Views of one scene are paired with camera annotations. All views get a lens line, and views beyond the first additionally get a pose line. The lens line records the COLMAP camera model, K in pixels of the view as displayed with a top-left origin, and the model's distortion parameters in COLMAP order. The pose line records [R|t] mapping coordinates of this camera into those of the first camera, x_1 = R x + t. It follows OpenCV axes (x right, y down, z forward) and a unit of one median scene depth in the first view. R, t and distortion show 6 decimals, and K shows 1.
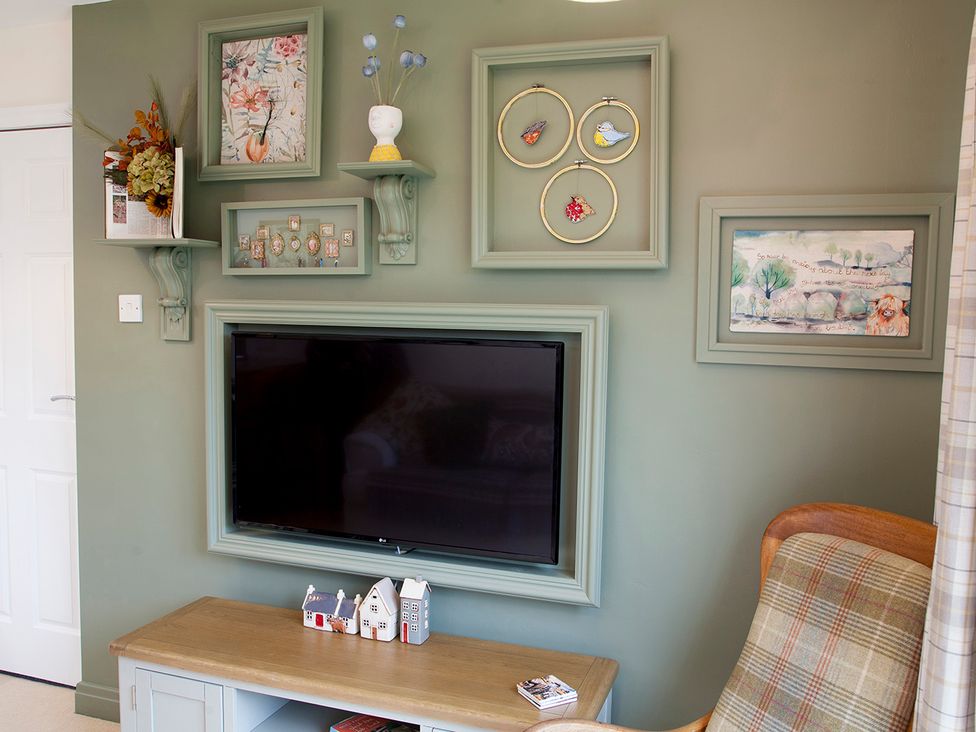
lens RADIAL K [[888.8, 0, 491.7], [0, 888.8, 371.4], [0, 0, 1]] dist [-0.057708, 0.008511]
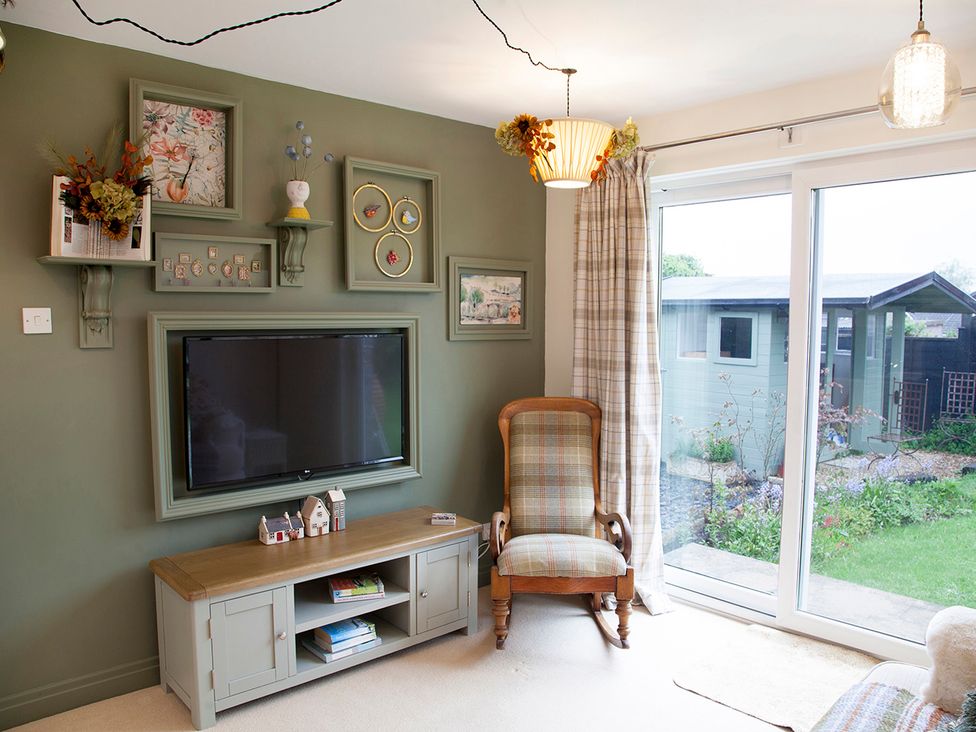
lens RADIAL K [[745.3, 0, 482.9], [0, 745.3, 372.8], [0, 0, 1]] dist [-0.108347, 0.038826]
pose [[0.471332, -0.082943, 0.878047, -1.127707], [0.068698, 0.995996, 0.057208, -0.027496], [-0.879277, 0.033356, 0.475142, 0.151095]]
